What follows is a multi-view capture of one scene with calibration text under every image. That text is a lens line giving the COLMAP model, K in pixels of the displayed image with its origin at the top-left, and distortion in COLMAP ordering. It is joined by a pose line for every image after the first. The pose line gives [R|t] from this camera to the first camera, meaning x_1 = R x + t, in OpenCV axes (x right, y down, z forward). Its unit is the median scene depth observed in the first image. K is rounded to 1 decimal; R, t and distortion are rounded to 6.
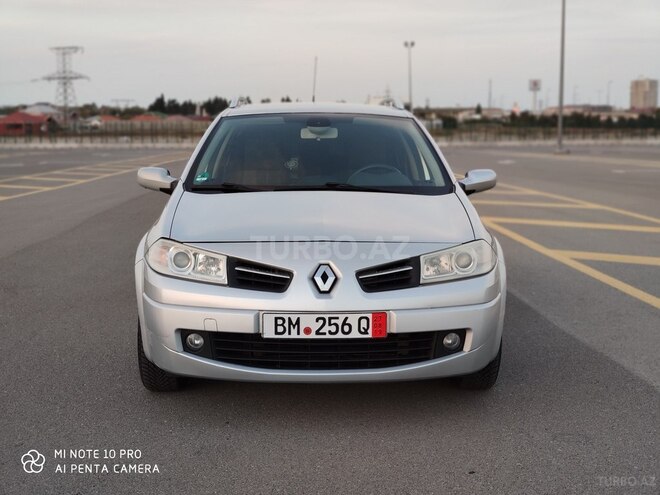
lens RADIAL K [[998.3, 0, 330.0], [0, 998.3, 247.5], [0, 0, 1]] dist [0.047565, 0.001631]
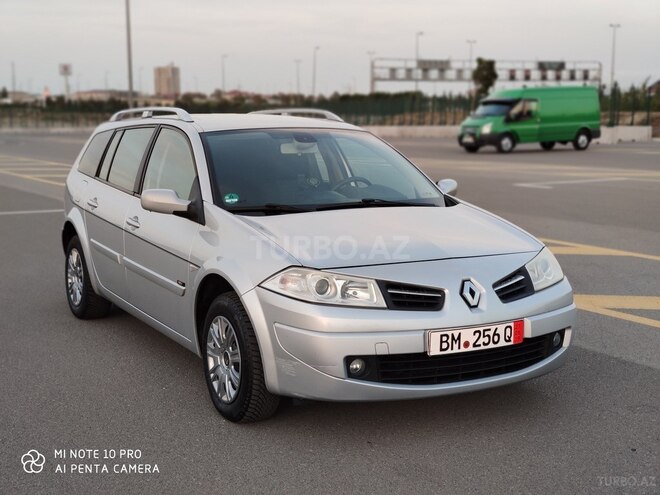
lens RADIAL K [[998.3, 0, 330.0], [0, 998.3, 247.5], [0, 0, 1]] dist [0.047565, 0.001631]
pose [[0.889128, -0.063930, 0.453171, -0.615882], [0.056537, 0.997954, 0.029858, -0.058130], [-0.454152, -0.000926, 0.890924, 0.119124]]
